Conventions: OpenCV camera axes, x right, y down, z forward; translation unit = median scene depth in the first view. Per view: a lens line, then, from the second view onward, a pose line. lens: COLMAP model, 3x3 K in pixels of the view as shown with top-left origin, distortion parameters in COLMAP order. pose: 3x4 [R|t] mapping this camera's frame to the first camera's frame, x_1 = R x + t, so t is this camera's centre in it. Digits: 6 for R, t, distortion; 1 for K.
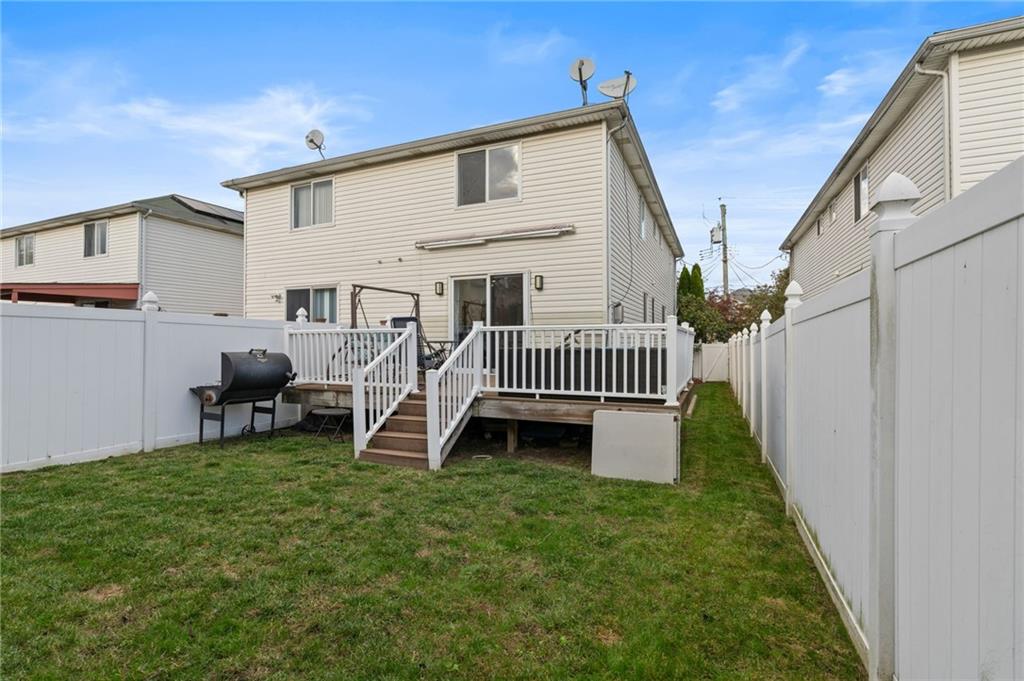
lens RADIAL K [[456.1, 0, 504.9], [0, 456.1, 340.4], [0, 0, 1]] dist [-0.003665, 0.001528]
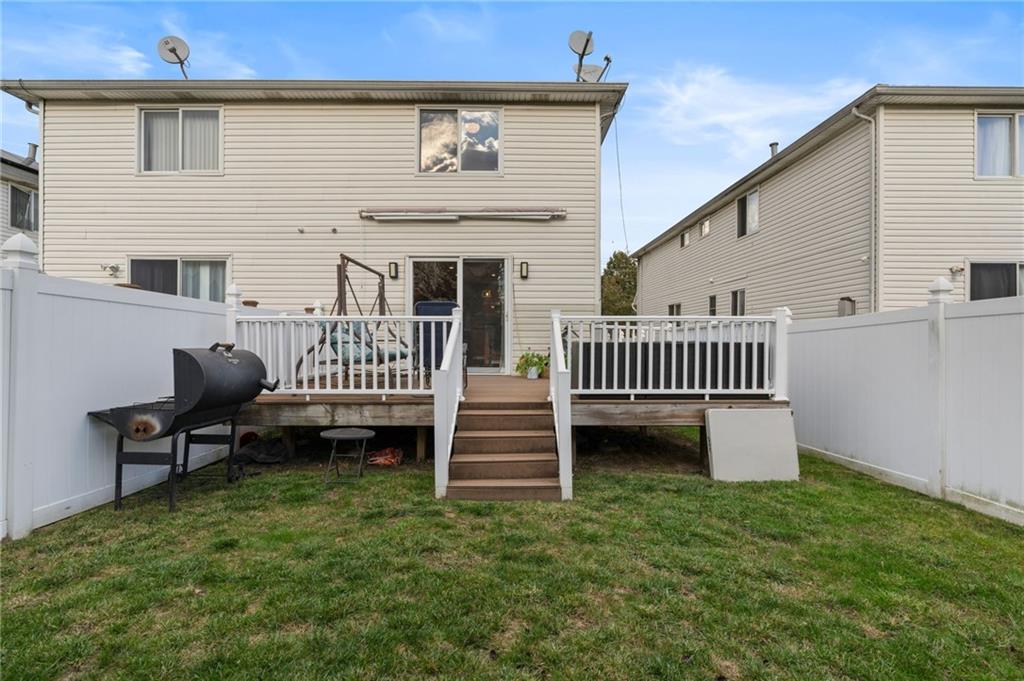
lens RADIAL K [[456.1, 0, 512.6], [0, 456.1, 342.6], [0, 0, 1]] dist [-0.003665, 0.001528]
pose [[0.915240, 0.000241, 0.402909, -0.317173], [-0.004491, 0.999944, 0.009605, 0.007266], [-0.402884, -0.010601, 0.915190, 0.193884]]
